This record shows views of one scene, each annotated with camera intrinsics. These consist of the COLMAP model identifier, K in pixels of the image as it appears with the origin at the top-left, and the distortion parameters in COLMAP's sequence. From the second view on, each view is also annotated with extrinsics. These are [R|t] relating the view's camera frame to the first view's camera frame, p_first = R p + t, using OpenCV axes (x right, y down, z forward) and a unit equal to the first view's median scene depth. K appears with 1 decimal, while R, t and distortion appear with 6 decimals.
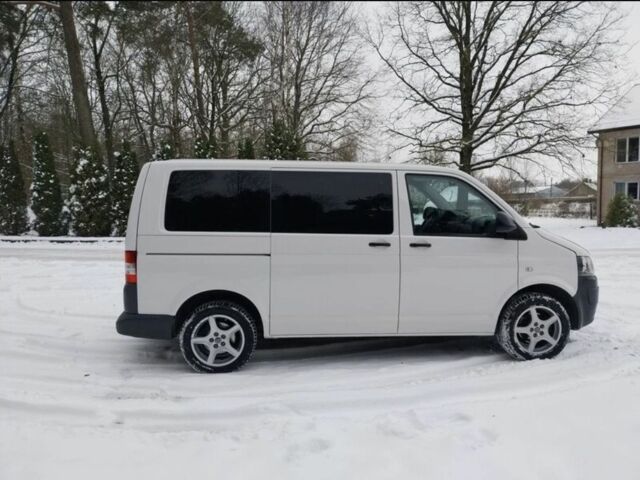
lens RADIAL K [[507.8, 0, 320.5], [0, 507.8, 238.3], [0, 0, 1]] dist [0.043305, -0.033780]
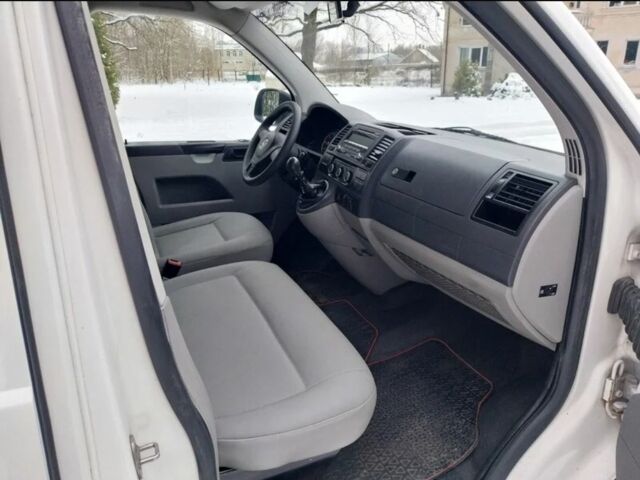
lens RADIAL K [[507.8, 0, 321.5], [0, 507.8, 237.4], [0, 0, 1]] dist [0.043305, -0.033780]
pose [[0.953831, -0.095517, 0.284749, 0.024273], [0.022860, 0.968420, 0.248273, -0.008712], [-0.299471, -0.230301, 0.925893, 0.111537]]
